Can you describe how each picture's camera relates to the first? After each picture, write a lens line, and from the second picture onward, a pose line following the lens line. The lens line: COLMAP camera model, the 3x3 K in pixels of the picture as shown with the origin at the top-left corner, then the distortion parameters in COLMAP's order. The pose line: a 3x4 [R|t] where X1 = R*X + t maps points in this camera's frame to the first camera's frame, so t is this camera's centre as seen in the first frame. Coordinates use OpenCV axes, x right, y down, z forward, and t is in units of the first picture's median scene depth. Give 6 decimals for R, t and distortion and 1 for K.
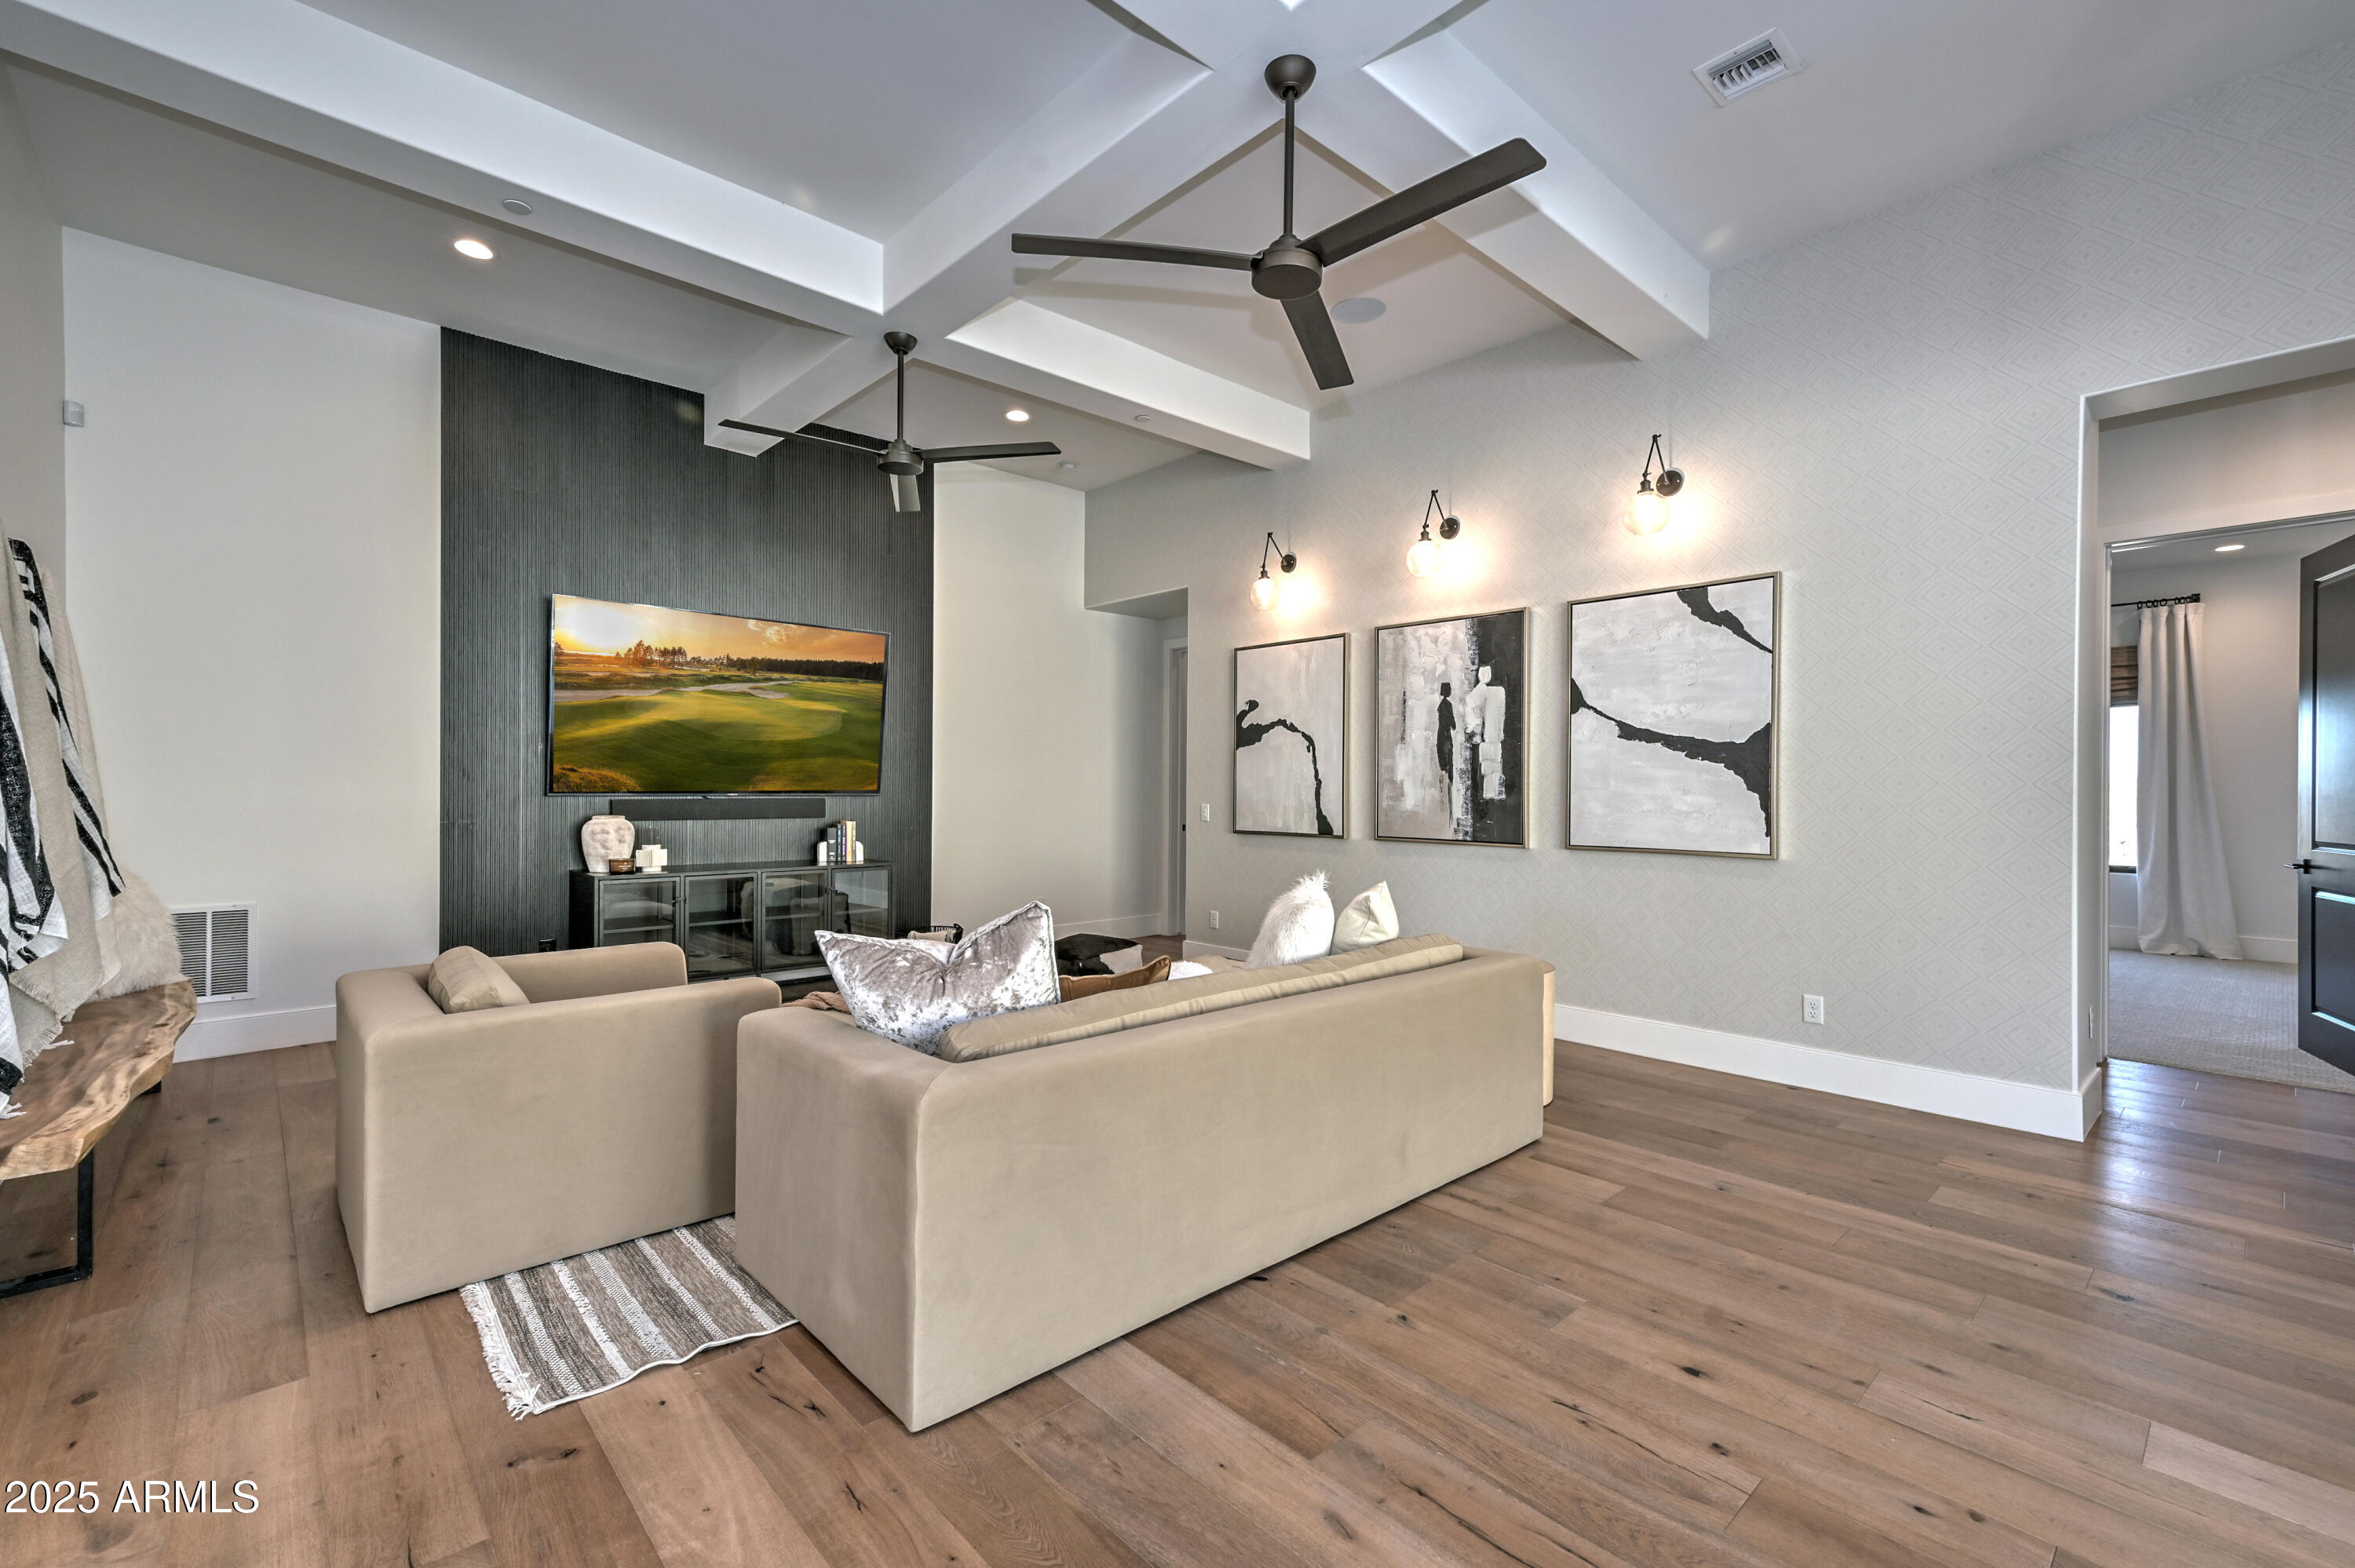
lens RADIAL K [[1023.2, 0, 1177.5], [0, 1023.2, 784.0], [0, 0, 1]] dist [0.001027, 0.000095]
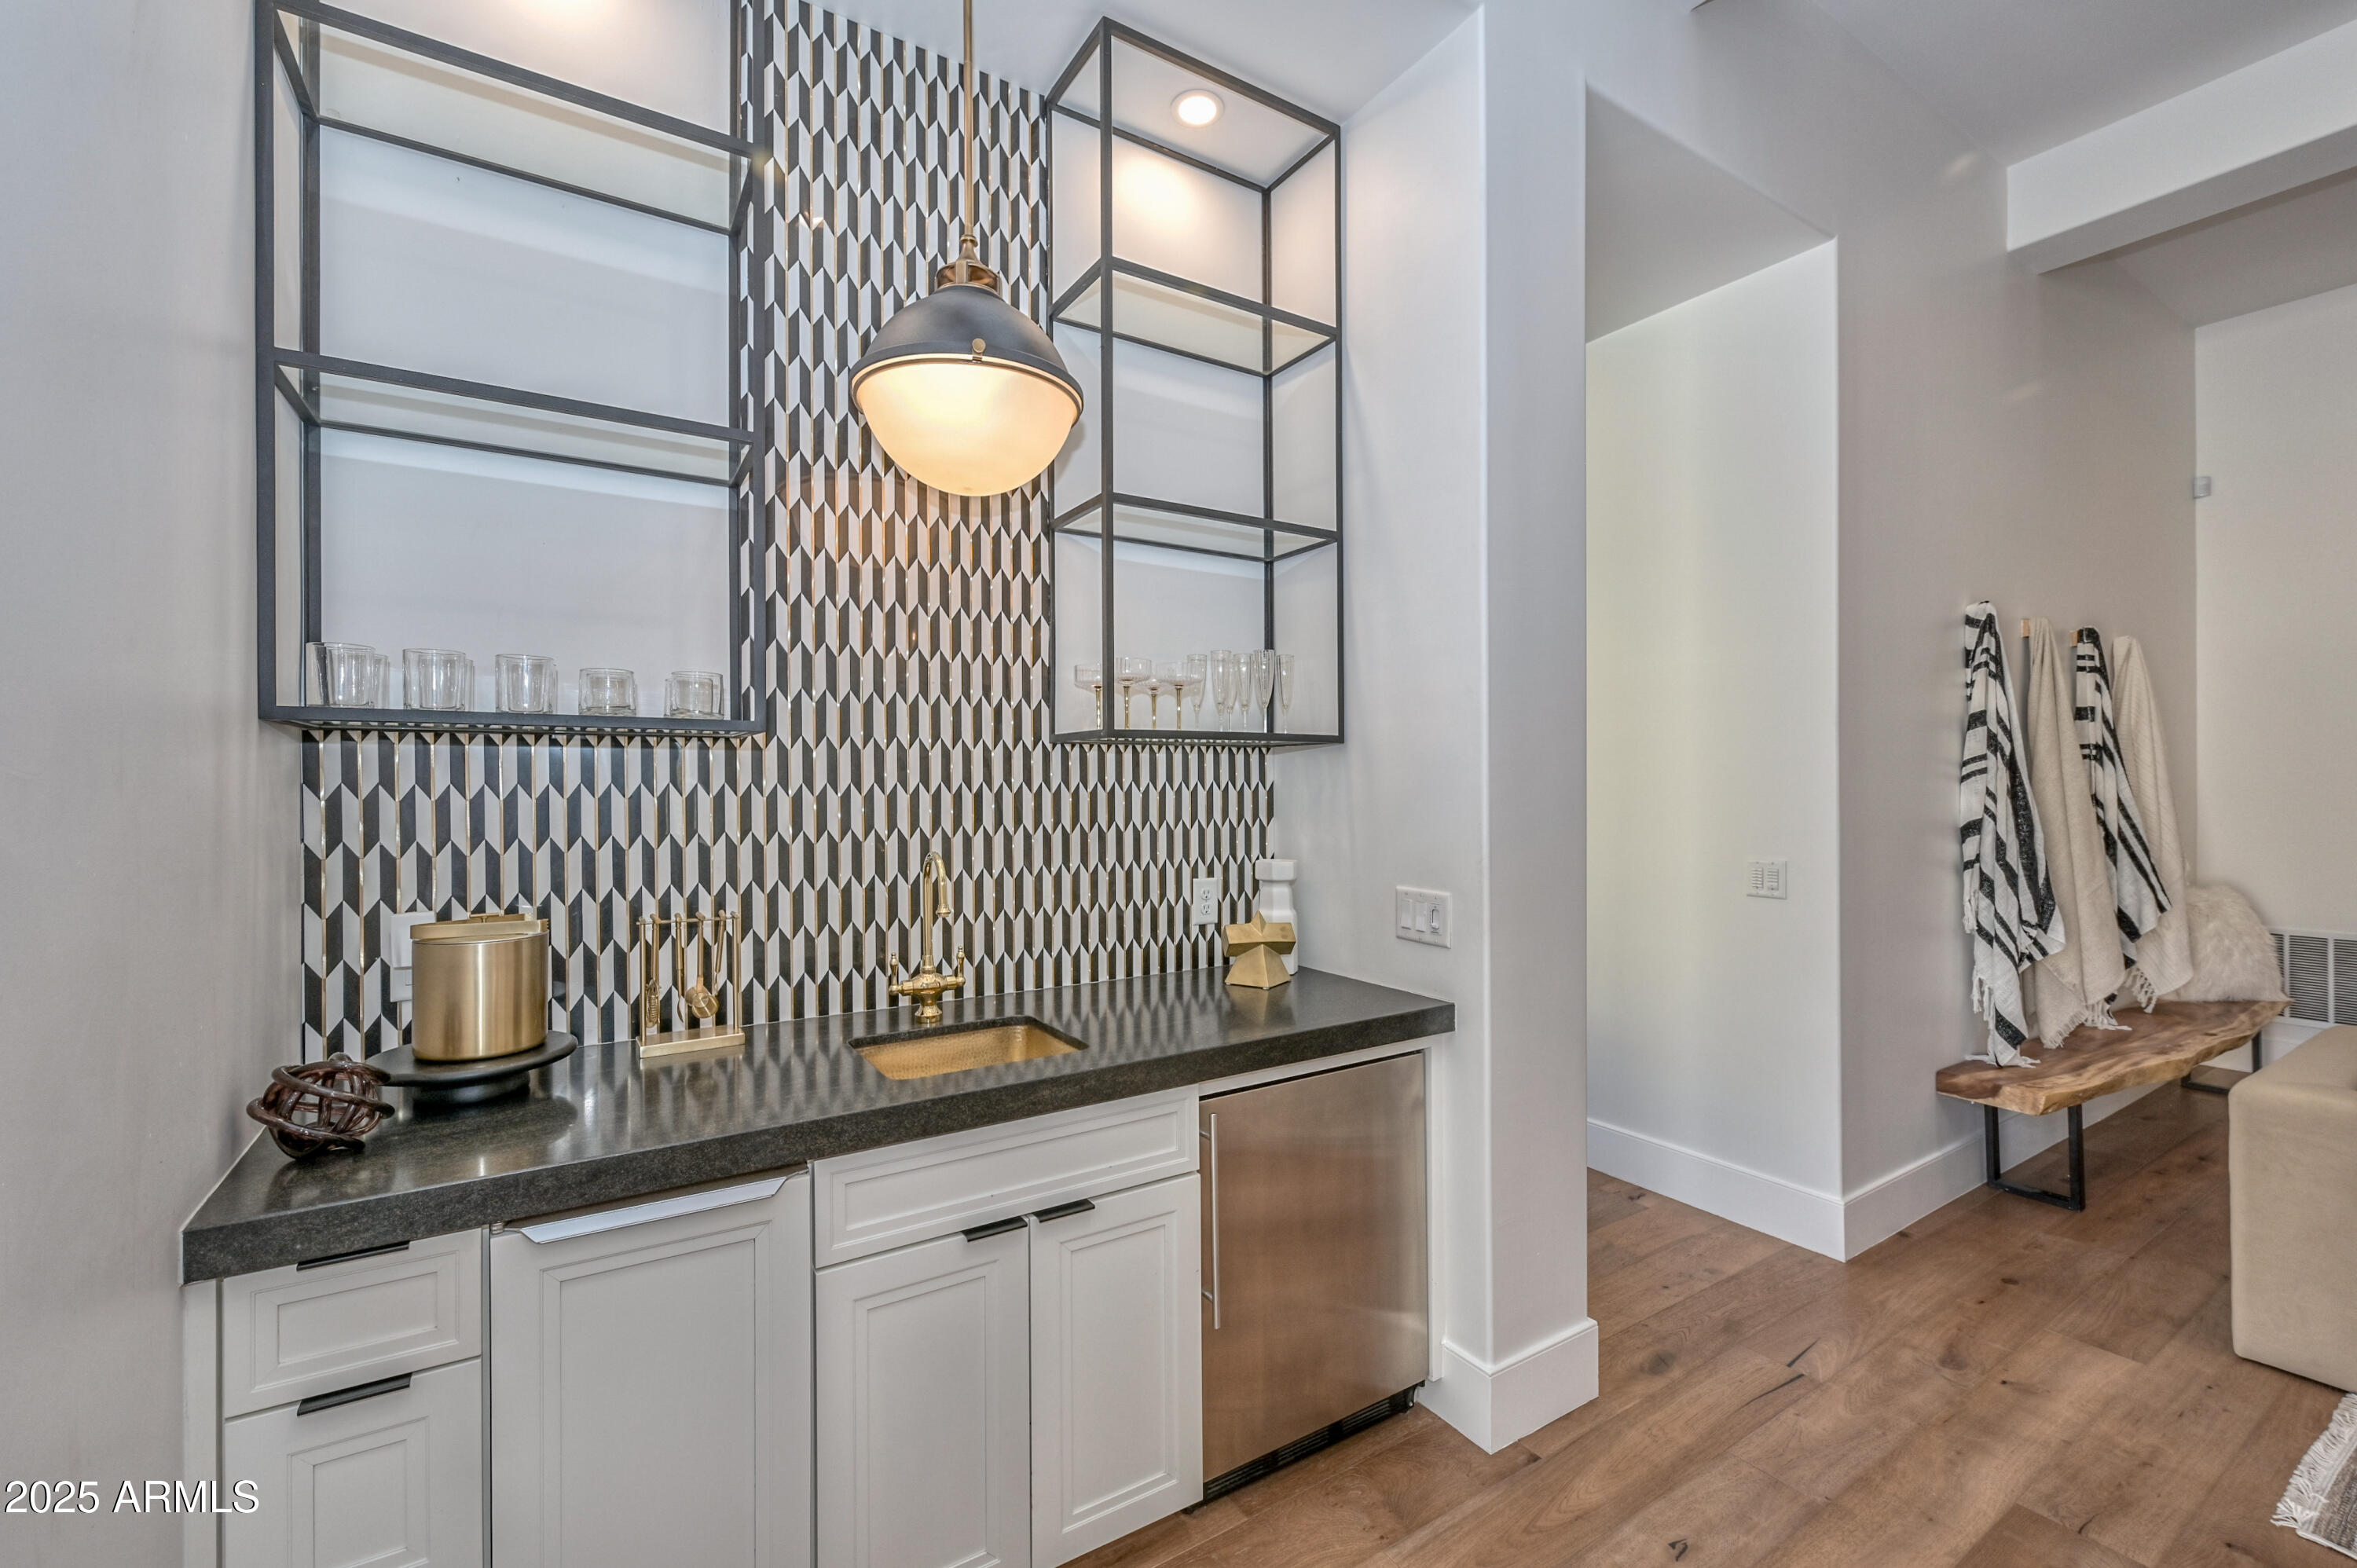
lens RADIAL K [[953.0, 0, 1178.5], [0, 953.0, 784.0], [0, 0, 1]] dist [-0.000797, -0.000111]
pose [[-0.186898, -0.000296, -0.982379, 0.257855], [0.005058, 0.999986, -0.001263, -0.045727], [0.982366, -0.005205, -0.186894, 0.099349]]
